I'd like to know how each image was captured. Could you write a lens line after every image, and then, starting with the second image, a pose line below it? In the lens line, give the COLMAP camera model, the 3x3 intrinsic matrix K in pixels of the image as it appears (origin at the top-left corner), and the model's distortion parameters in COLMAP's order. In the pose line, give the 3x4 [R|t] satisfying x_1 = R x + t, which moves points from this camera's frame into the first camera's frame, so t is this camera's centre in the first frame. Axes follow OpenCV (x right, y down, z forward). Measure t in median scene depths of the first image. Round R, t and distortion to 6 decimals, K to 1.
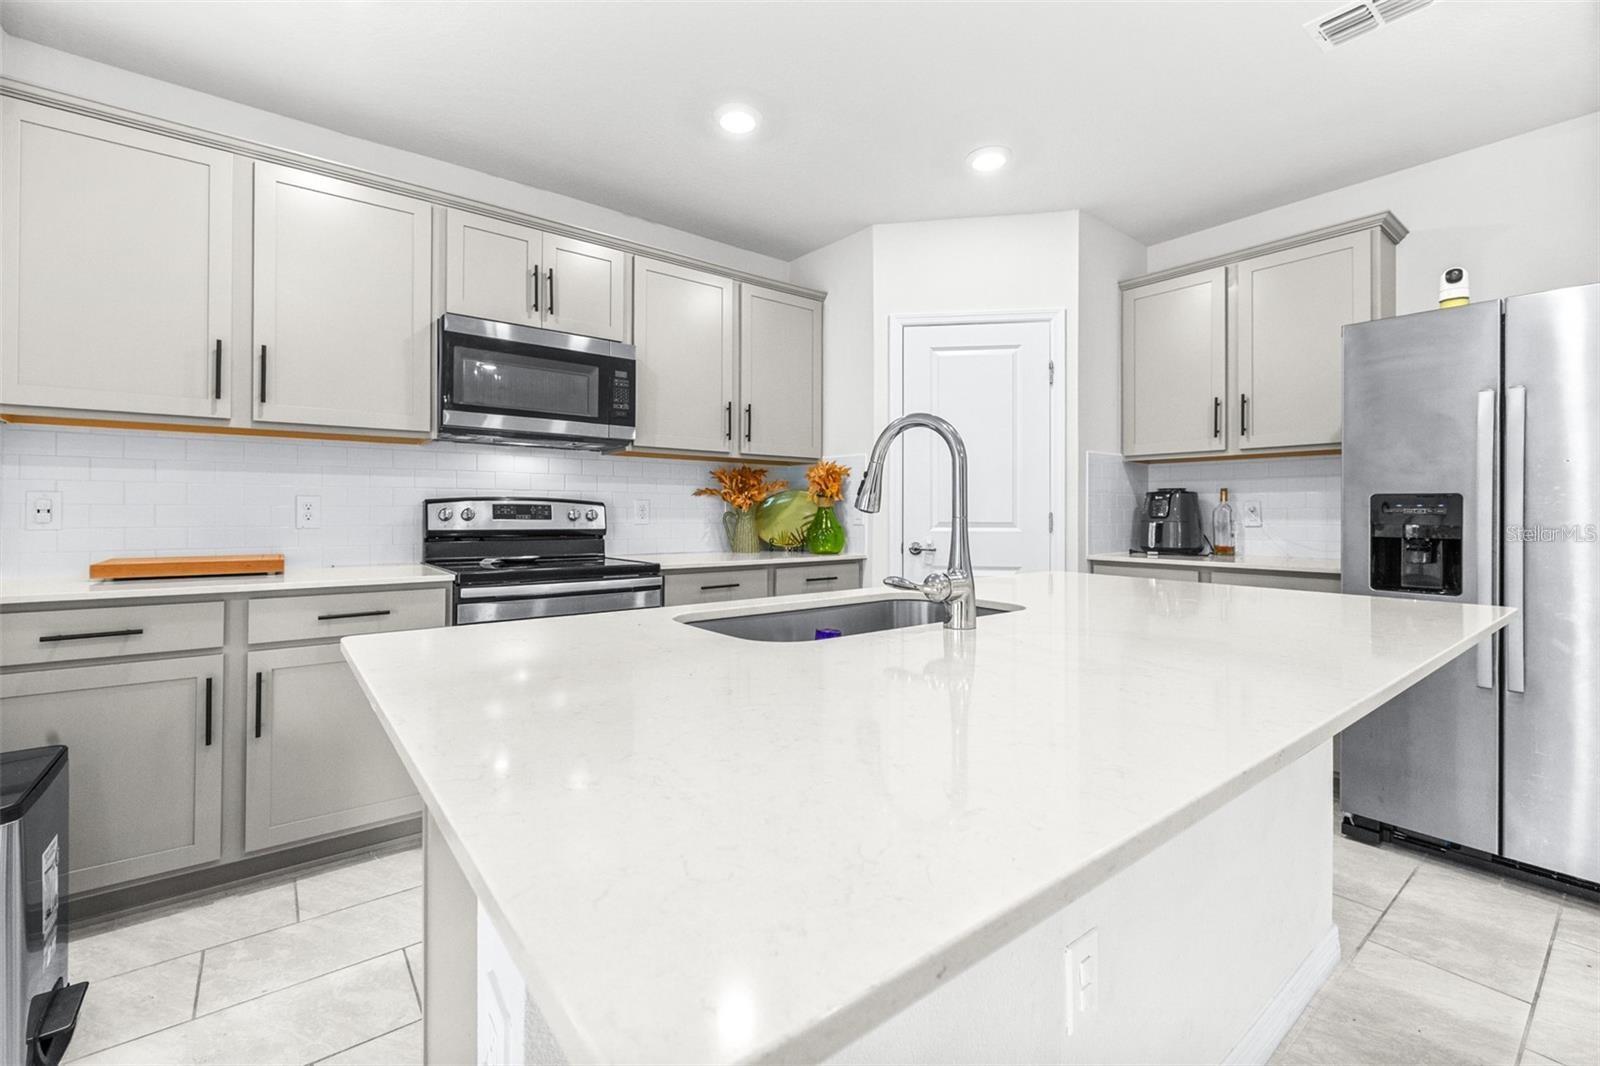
lens RADIAL K [[683.5, 0, 804.7], [0, 683.5, 513.1], [0, 0, 1]] dist [0.004182, 0.000680]
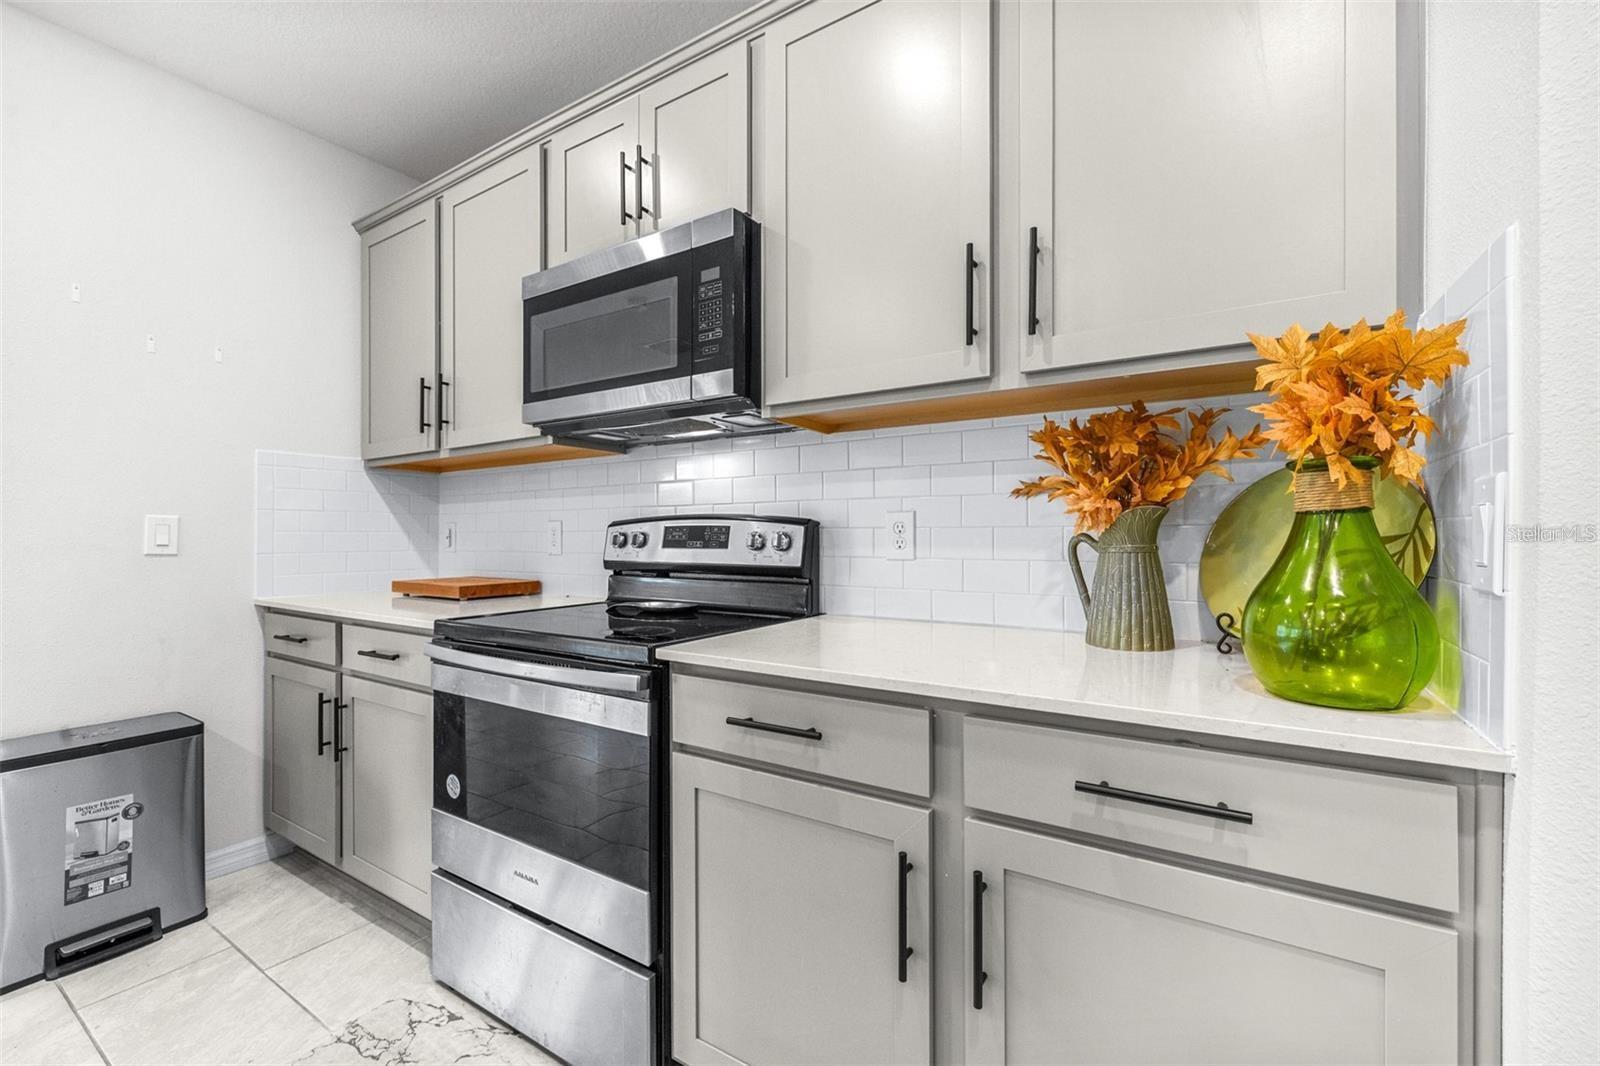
lens RADIAL K [[683.5, 0, 796.2], [0, 683.5, 535.8], [0, 0, 1]] dist [0.004182, 0.000680]
pose [[0.305899, -0.003759, -0.952056, 0.245482], [0.002896, 0.999991, -0.003018, -0.000463], [0.952059, -0.001833, 0.305907, 0.883050]]
